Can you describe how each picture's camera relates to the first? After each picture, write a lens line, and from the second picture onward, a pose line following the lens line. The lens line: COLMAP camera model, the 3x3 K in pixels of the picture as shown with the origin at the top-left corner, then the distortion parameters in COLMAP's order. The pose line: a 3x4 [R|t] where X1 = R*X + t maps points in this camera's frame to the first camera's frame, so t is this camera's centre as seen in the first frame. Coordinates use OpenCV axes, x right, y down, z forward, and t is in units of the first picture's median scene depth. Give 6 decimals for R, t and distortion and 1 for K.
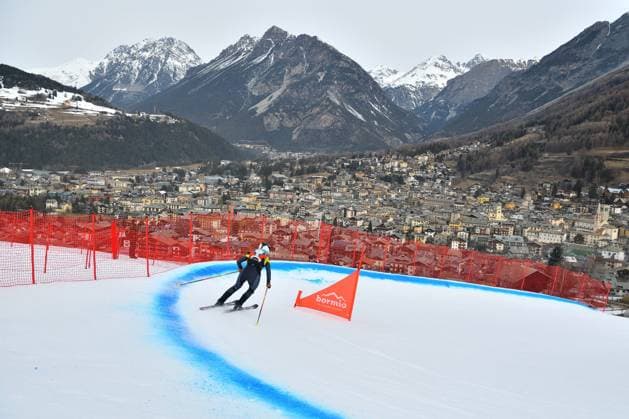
lens RADIAL K [[624.8, 0, 324.1], [0, 624.8, 209.9], [0, 0, 1]] dist [0.014058, 0.015444]
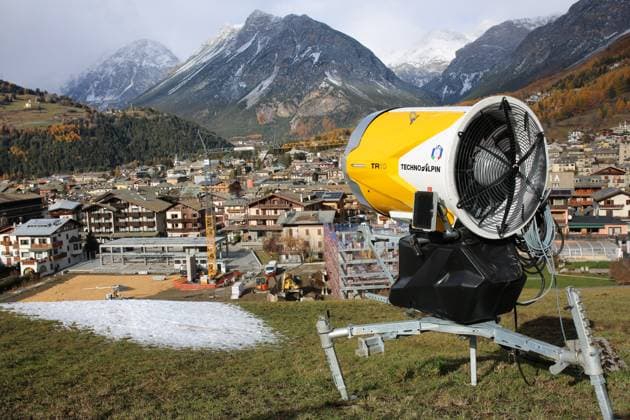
lens RADIAL K [[567.4, 0, 276.7], [0, 567.4, 209.9], [0, 0, 1]] dist [-0.005181, -0.002829]
pose [[0.994692, -0.096597, -0.035463, -0.054367], [0.095119, 0.994611, -0.041237, 0.028664], [0.039255, 0.037645, 0.998520, 0.219732]]
